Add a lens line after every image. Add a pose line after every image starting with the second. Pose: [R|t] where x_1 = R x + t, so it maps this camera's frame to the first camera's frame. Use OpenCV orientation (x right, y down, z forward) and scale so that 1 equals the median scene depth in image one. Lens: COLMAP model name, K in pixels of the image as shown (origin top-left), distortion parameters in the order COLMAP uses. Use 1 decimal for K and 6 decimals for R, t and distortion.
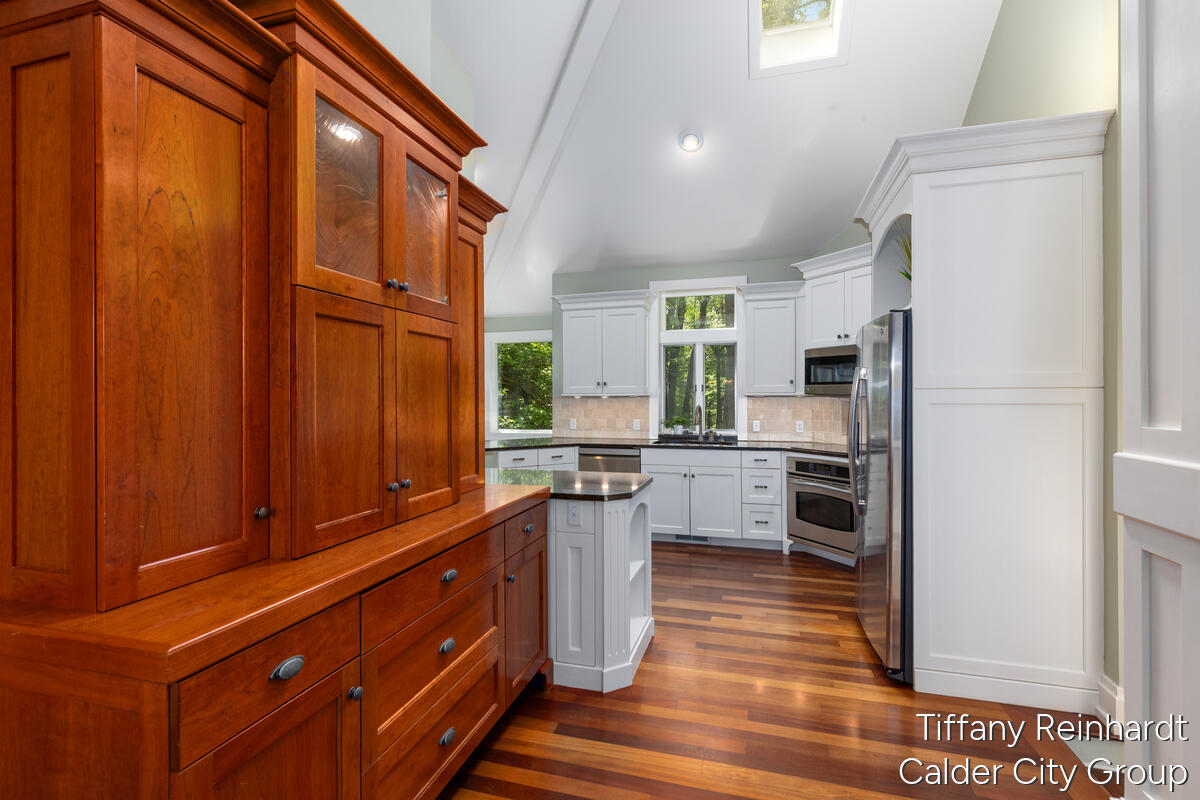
lens RADIAL K [[546.0, 0, 599.9], [0, 546.0, 401.2], [0, 0, 1]] dist [0.005365, -0.000163]
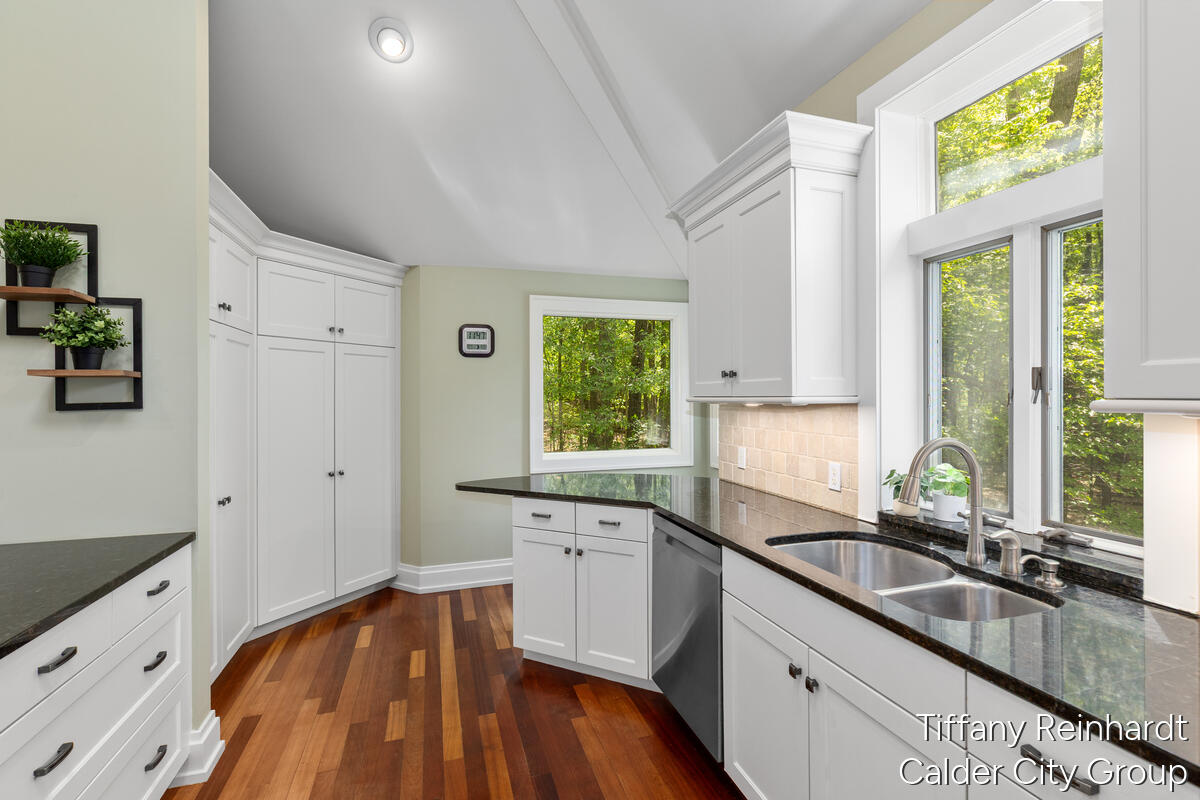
lens RADIAL K [[546.0, 0, 604.2], [0, 546.0, 399.4], [0, 0, 1]] dist [0.005365, -0.000163]
pose [[0.566151, 0.004264, -0.824290, 0.346163], [-0.000325, 0.999988, 0.004950, -0.016218], [0.824301, -0.002535, 0.566146, 0.744427]]
